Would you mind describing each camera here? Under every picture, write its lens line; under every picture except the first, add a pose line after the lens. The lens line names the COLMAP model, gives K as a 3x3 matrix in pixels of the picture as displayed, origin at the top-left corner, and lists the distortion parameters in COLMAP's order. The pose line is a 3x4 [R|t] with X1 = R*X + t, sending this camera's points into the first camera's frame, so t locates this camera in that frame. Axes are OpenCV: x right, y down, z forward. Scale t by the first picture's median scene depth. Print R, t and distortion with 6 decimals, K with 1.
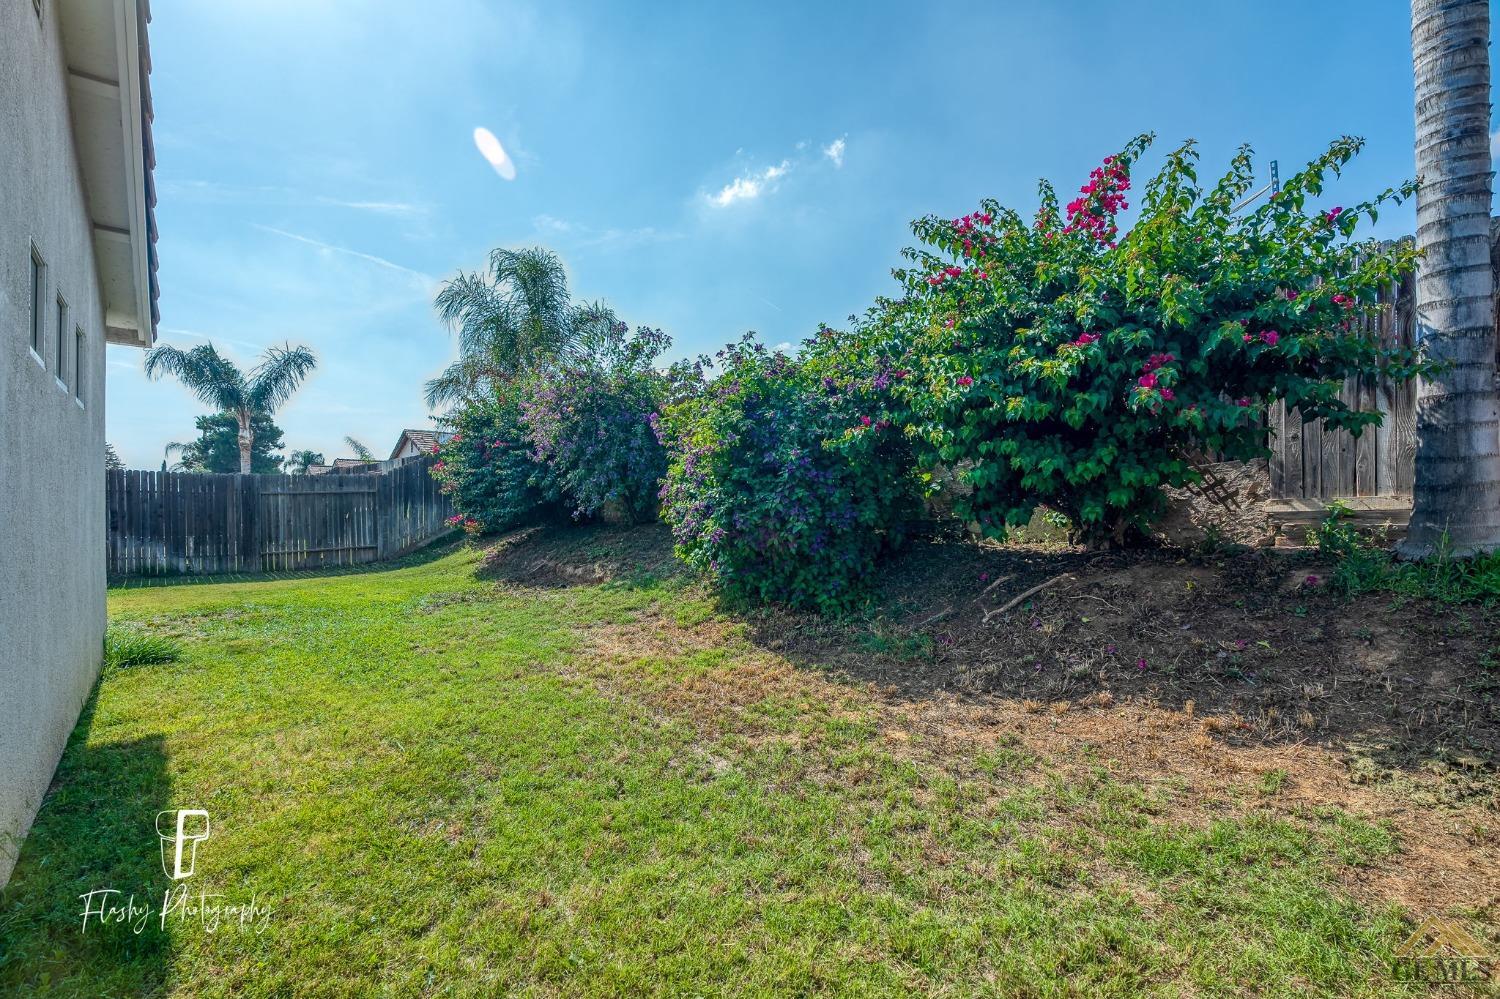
lens RADIAL K [[680.1, 0, 748.1], [0, 680.1, 494.3], [0, 0, 1]] dist [-0.003551, 0.000235]
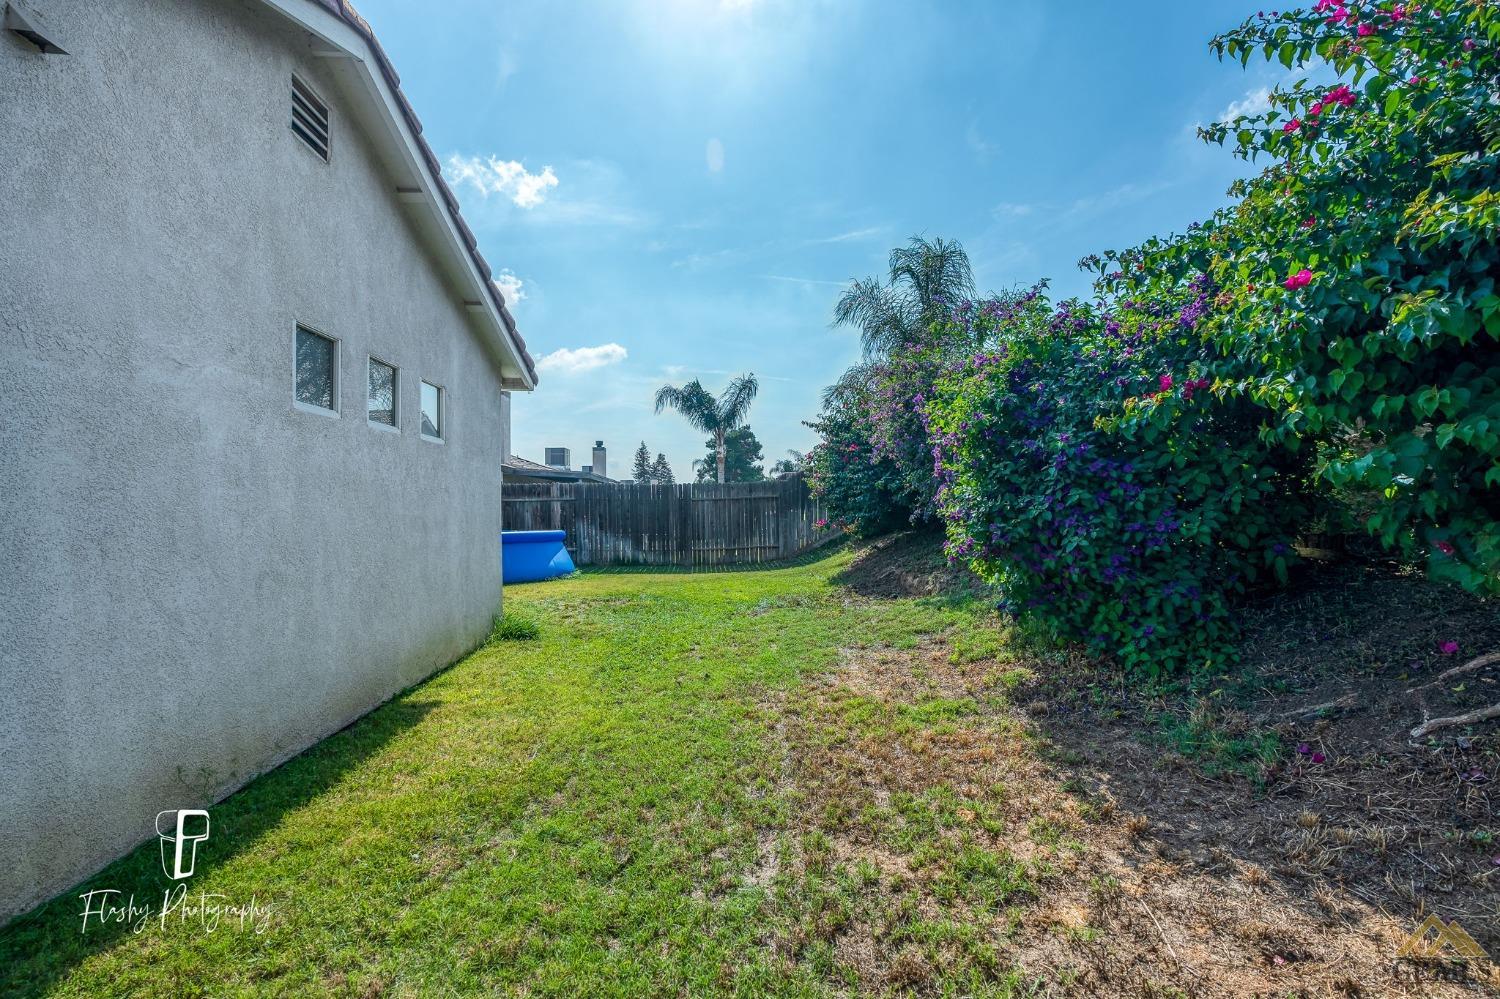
lens RADIAL K [[686.4, 0, 747.6], [0, 686.4, 502.7], [0, 0, 1]] dist [-0.004957, 0.004899]
pose [[0.793895, -0.010807, -0.607959, 0.223307], [0.018857, 0.999799, 0.006851, -0.005195], [0.607763, -0.016903, 0.793939, 0.226815]]
